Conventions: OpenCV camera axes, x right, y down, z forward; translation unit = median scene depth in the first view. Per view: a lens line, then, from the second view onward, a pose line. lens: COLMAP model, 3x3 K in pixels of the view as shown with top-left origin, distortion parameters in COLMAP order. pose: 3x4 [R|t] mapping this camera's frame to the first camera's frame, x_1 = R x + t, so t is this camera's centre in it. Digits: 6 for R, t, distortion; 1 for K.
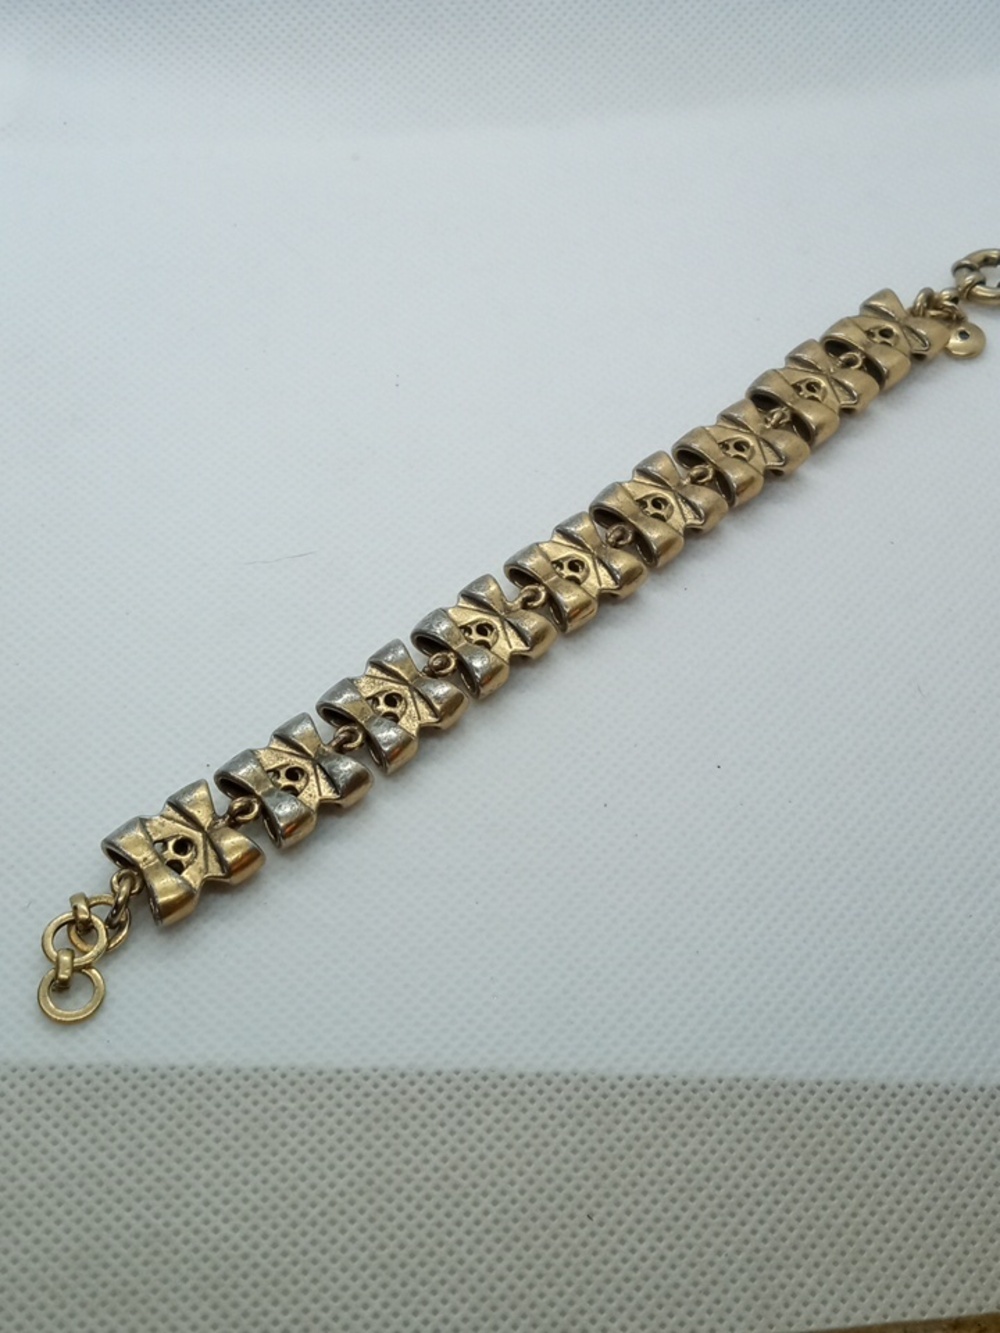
lens RADIAL K [[1475.3, 0, 500.0], [0, 1475.3, 666.5], [0, 0, 1]] dist [0.096846, -0.298159]
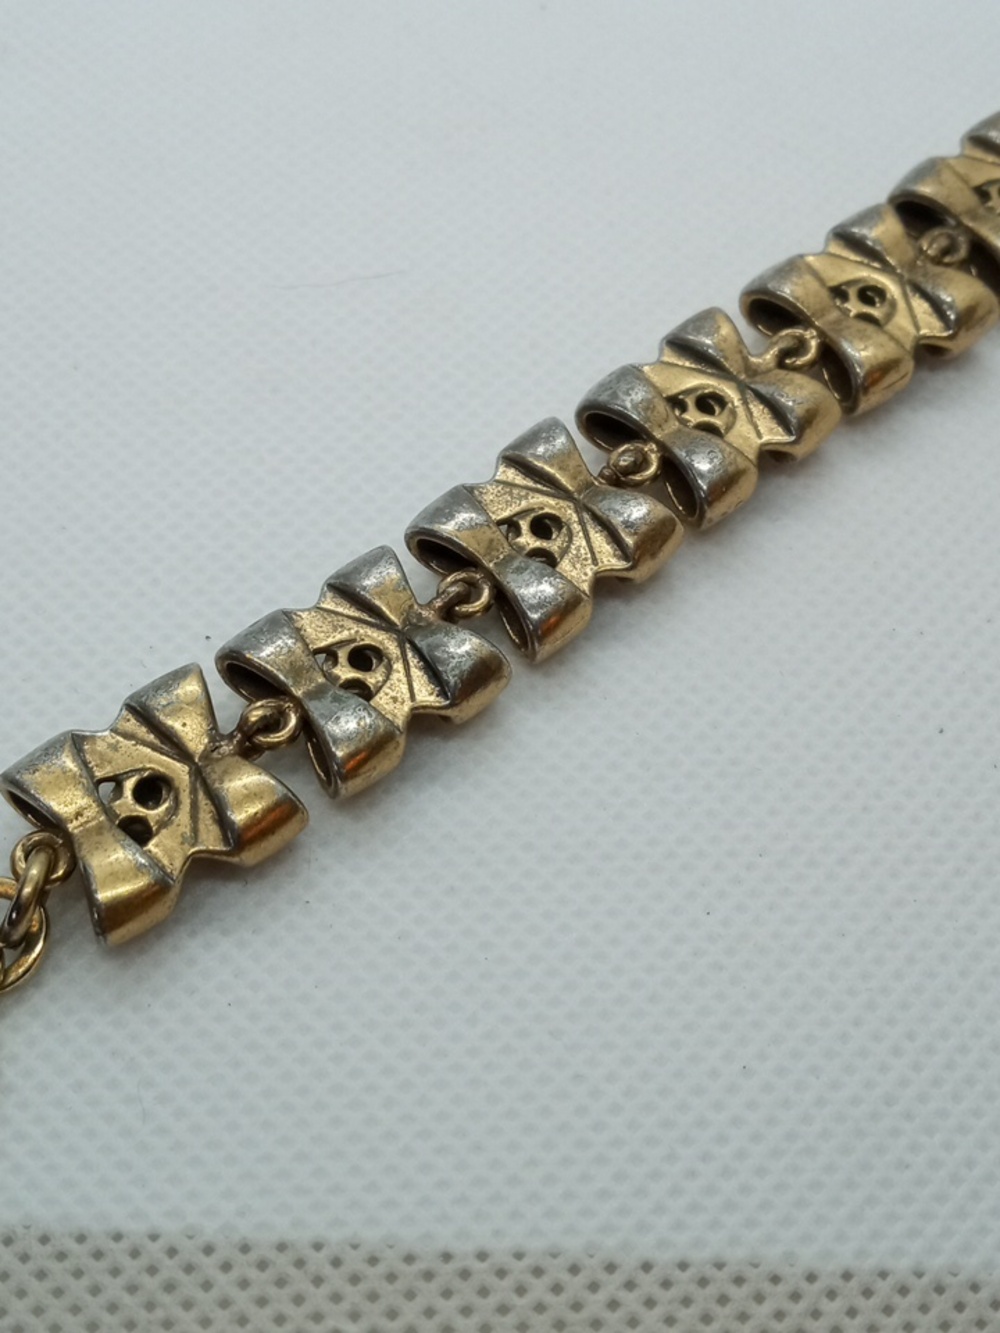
lens RADIAL K [[1475.3, 0, 500.0], [0, 1475.3, 666.5], [0, 0, 1]] dist [0.096846, -0.298159]
pose [[0.998825, 0.026014, -0.040895, -0.068726], [-0.022495, 0.996188, 0.084278, 0.029836], [0.042932, -0.083259, 0.995603, 0.473870]]
